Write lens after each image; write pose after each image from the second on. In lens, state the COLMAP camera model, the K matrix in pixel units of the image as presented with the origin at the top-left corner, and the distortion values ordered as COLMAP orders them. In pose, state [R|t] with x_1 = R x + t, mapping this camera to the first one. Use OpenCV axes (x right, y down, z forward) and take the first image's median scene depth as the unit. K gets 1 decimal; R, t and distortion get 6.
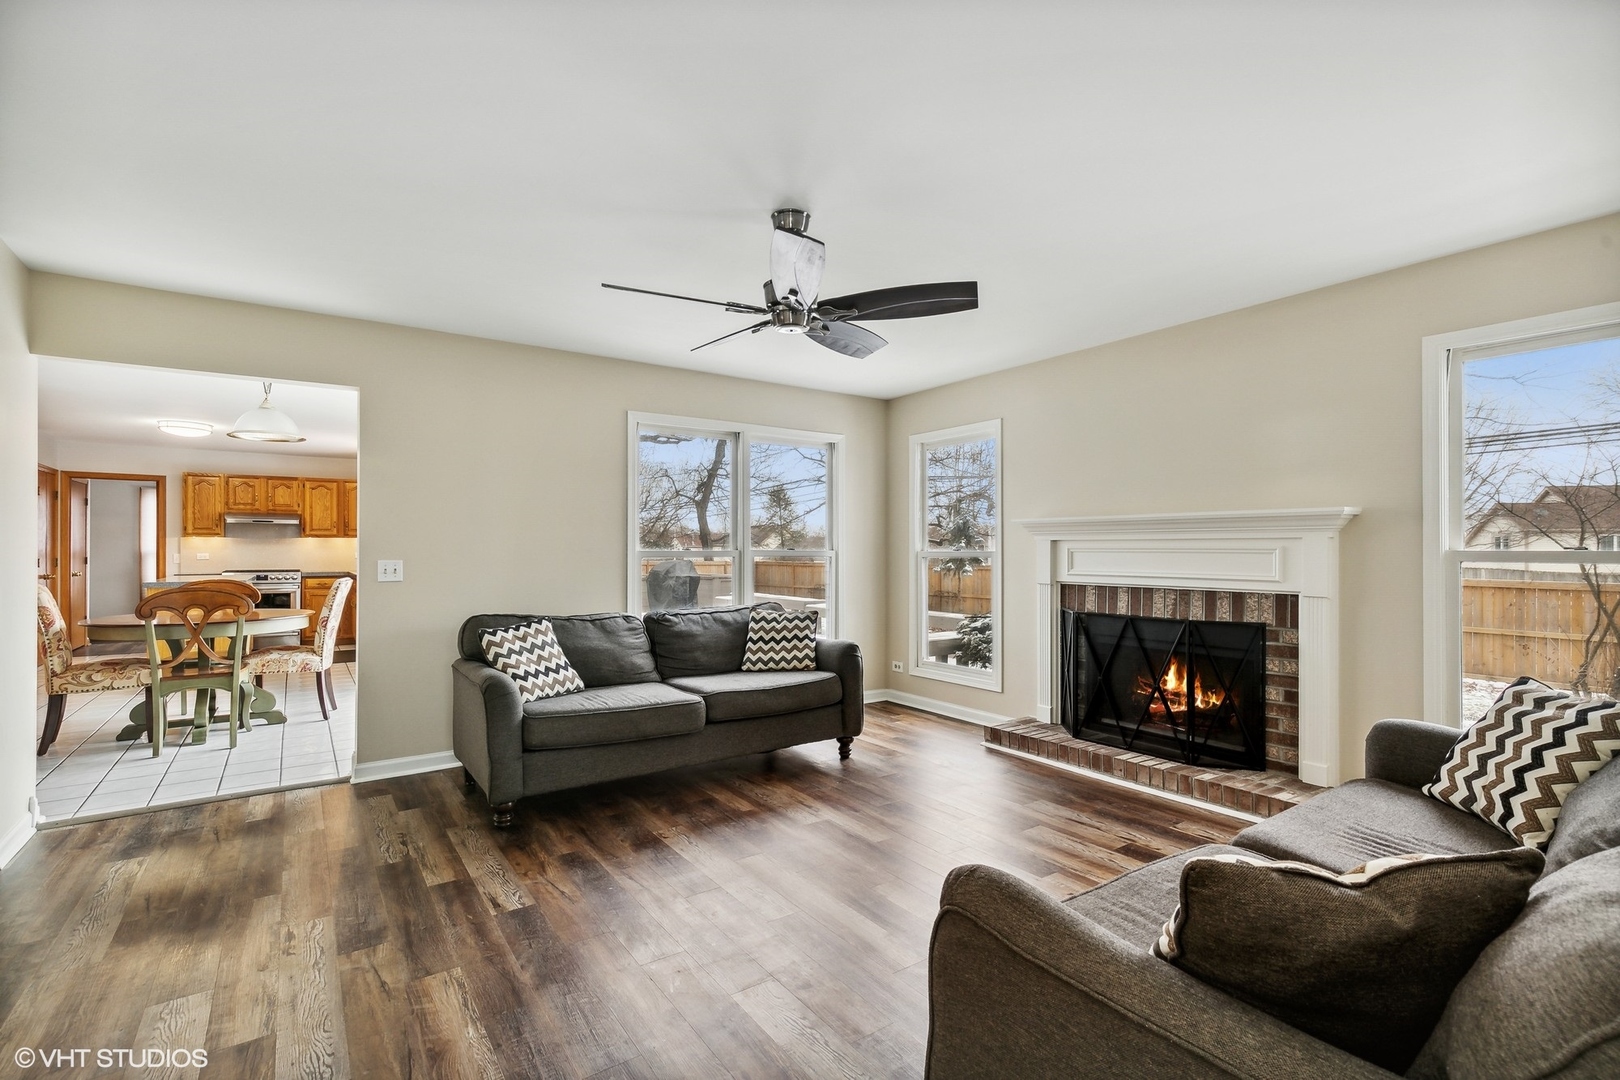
lens RADIAL K [[738.4, 0, 810.4], [0, 738.4, 547.0], [0, 0, 1]] dist [0.000563, -0.000262]
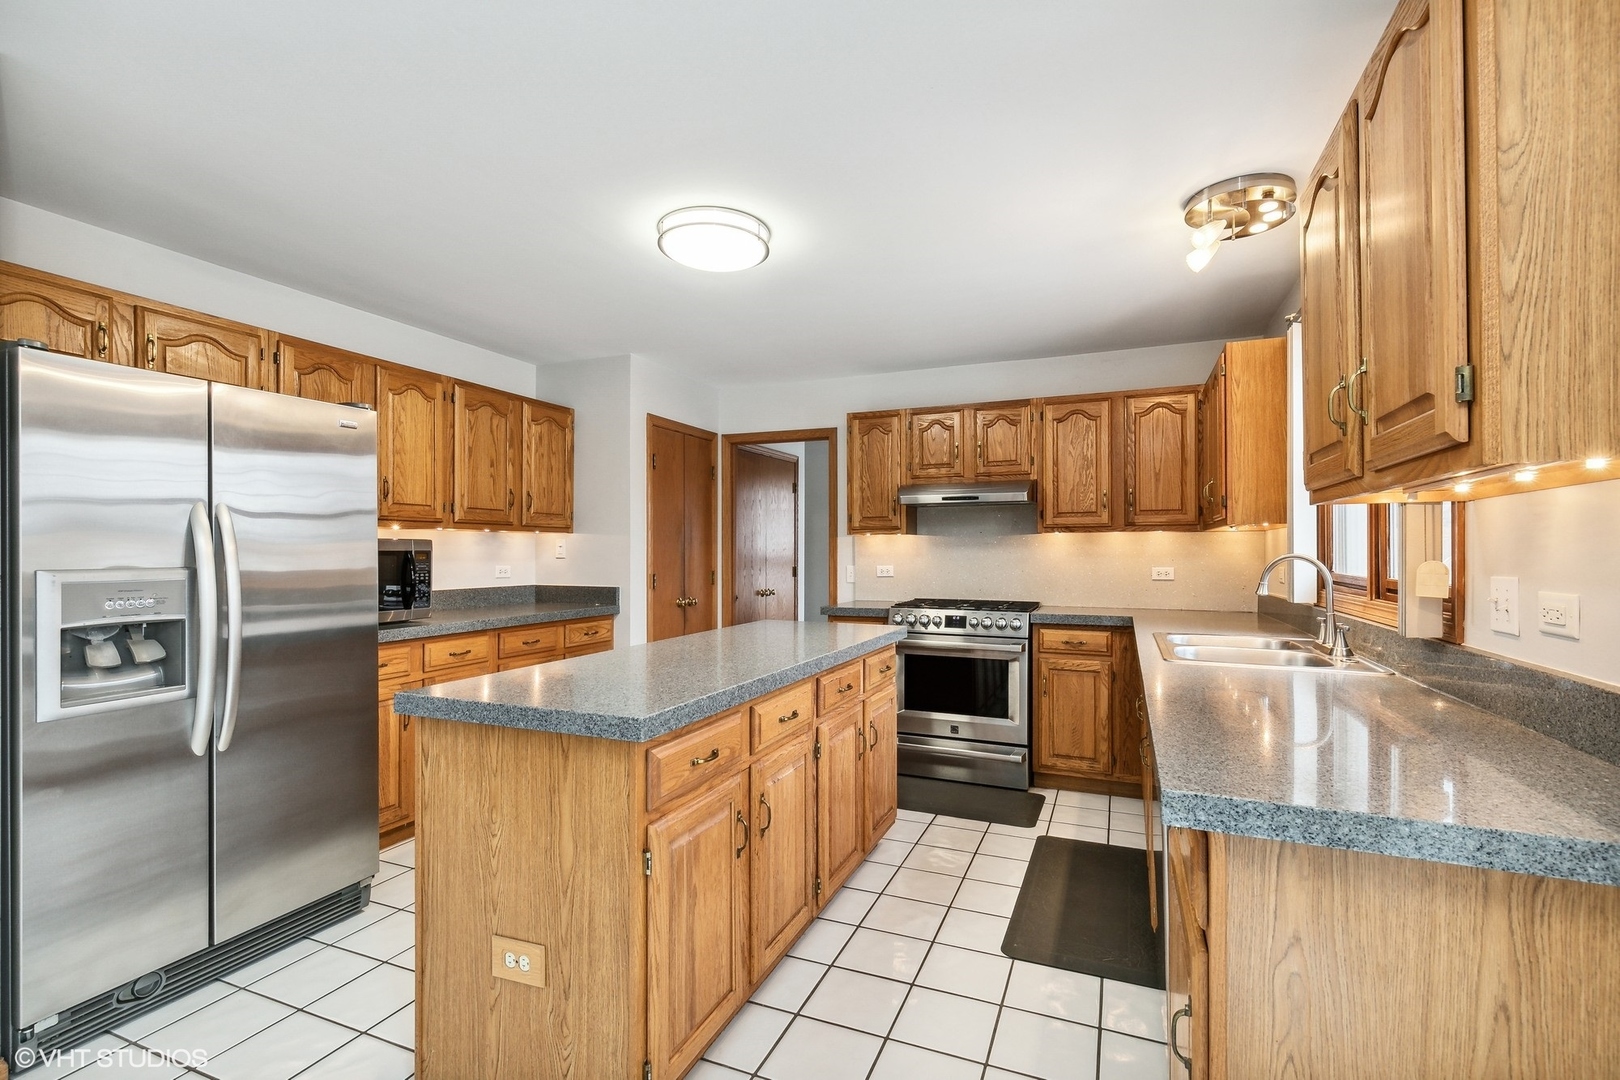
lens RADIAL K [[738.4, 0, 810.4], [0, 738.4, 547.0], [0, 0, 1]] dist [0.000563, -0.000262]
pose [[0.531719, -0.004364, -0.846909, -0.396156], [0.002462, 0.999990, -0.003607, -0.002760], [0.846917, -0.000167, 0.531725, 0.667093]]
